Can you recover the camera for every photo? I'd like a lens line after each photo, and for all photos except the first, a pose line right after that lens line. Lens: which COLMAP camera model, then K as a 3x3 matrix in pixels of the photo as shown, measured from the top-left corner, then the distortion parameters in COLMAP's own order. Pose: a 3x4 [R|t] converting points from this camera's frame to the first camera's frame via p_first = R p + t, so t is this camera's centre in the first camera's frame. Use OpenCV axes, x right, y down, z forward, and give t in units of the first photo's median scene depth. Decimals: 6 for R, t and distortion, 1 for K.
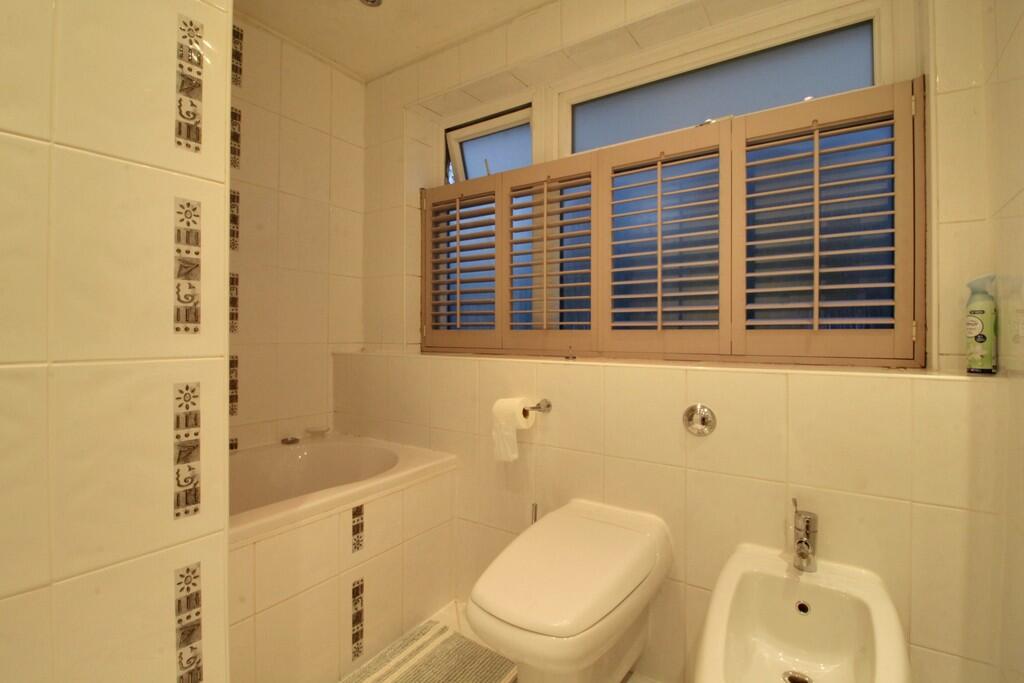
lens RADIAL K [[477.6, 0, 518.1], [0, 477.6, 332.9], [0, 0, 1]] dist [-0.000684, -0.011928]
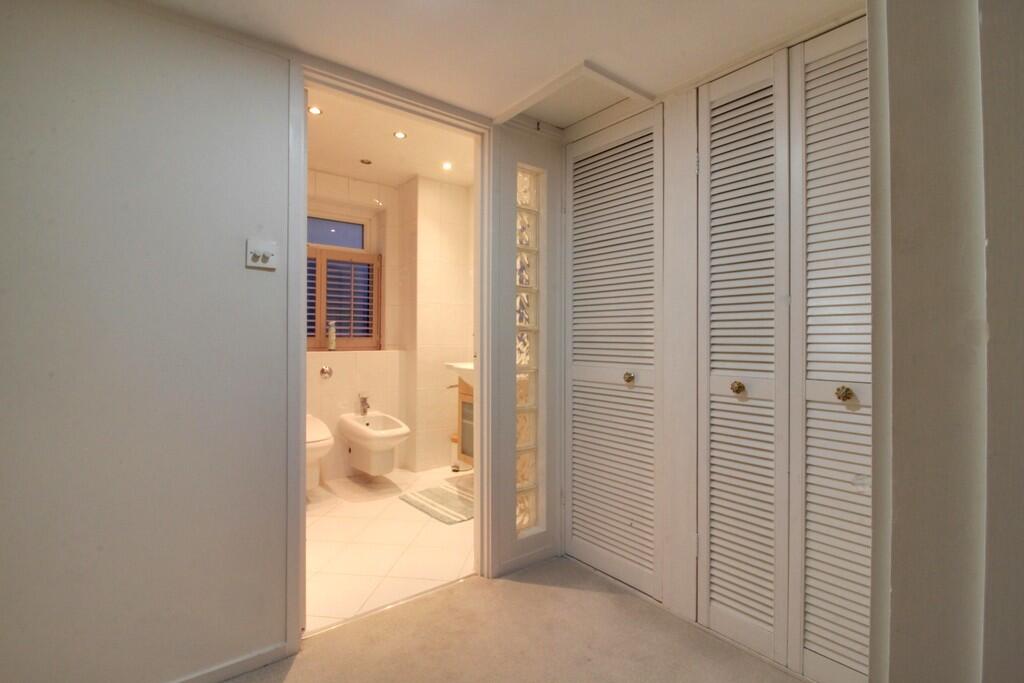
lens RADIAL K [[477.6, 0, 518.1], [0, 477.6, 332.9], [0, 0, 1]] dist [-0.000684, -0.011928]
pose [[0.305456, 0.008349, 0.952169, -1.604141], [-0.003581, 0.999965, -0.007620, -0.013060], [-0.952199, -0.001082, 0.305475, -0.705493]]
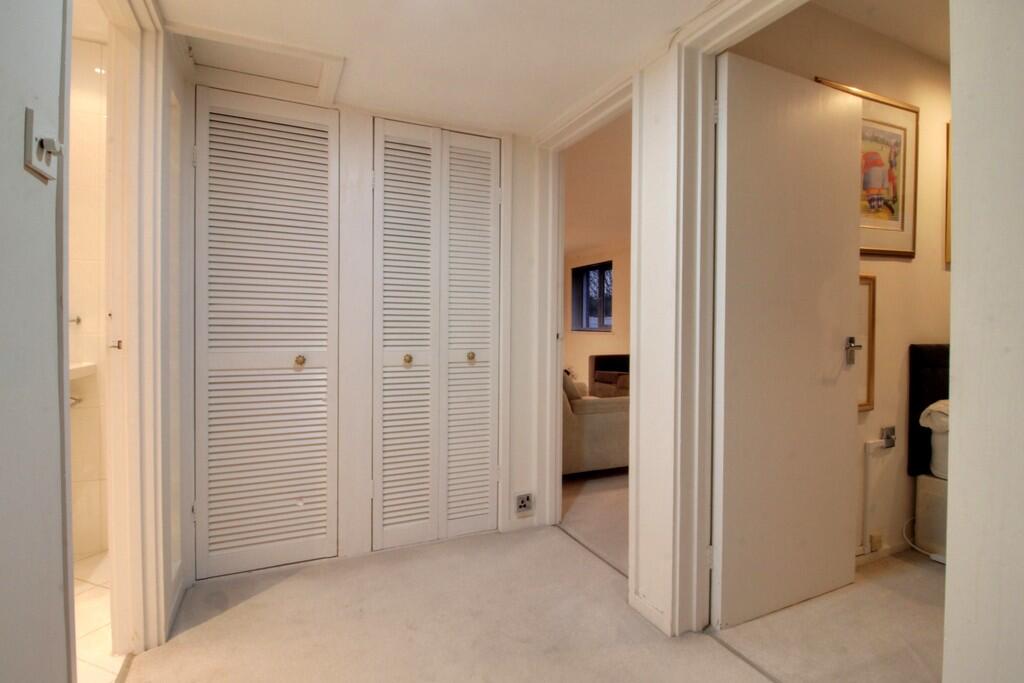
lens RADIAL K [[502.9, 0, 514.6], [0, 502.9, 328.0], [0, 0, 1]] dist [-0.002459, -0.000796]
pose [[-0.856222, -0.010995, 0.516491, -1.503943], [-0.010499, 0.999937, 0.003881, -0.003172], [-0.516501, -0.002100, -0.856284, 0.330219]]
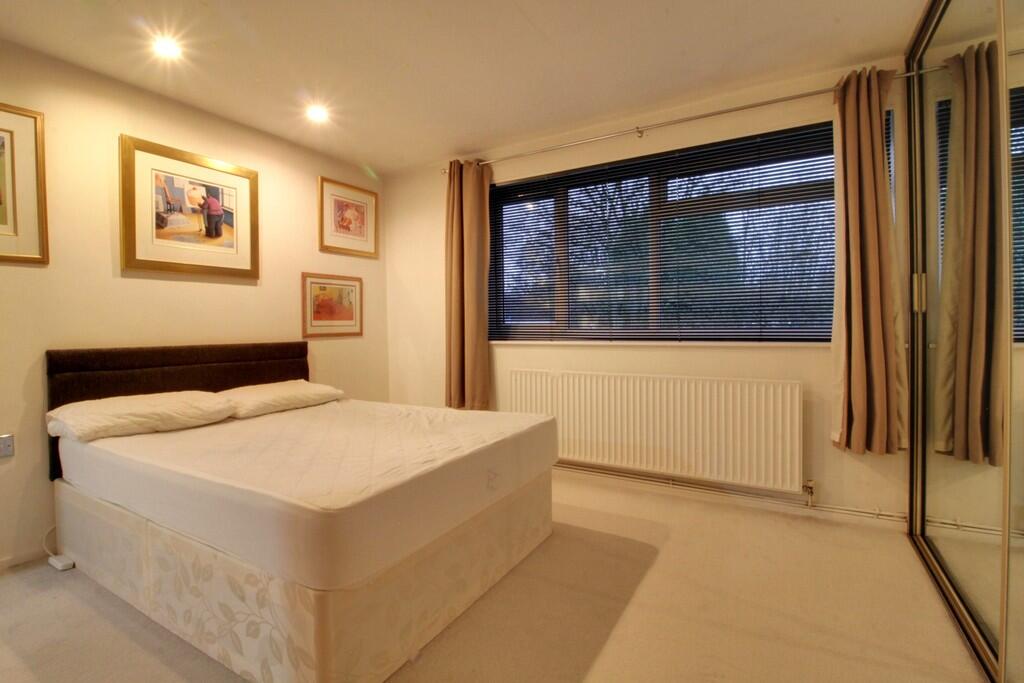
lens RADIAL K [[477.6, 0, 518.1], [0, 477.6, 332.9], [0, 0, 1]] dist [-0.000684, -0.011928]
pose [[-0.997099, 0.007881, -0.075703, -3.170214], [0.006837, 0.999878, 0.014042, -0.025295], [0.075804, 0.013484, -0.997032, -0.090596]]
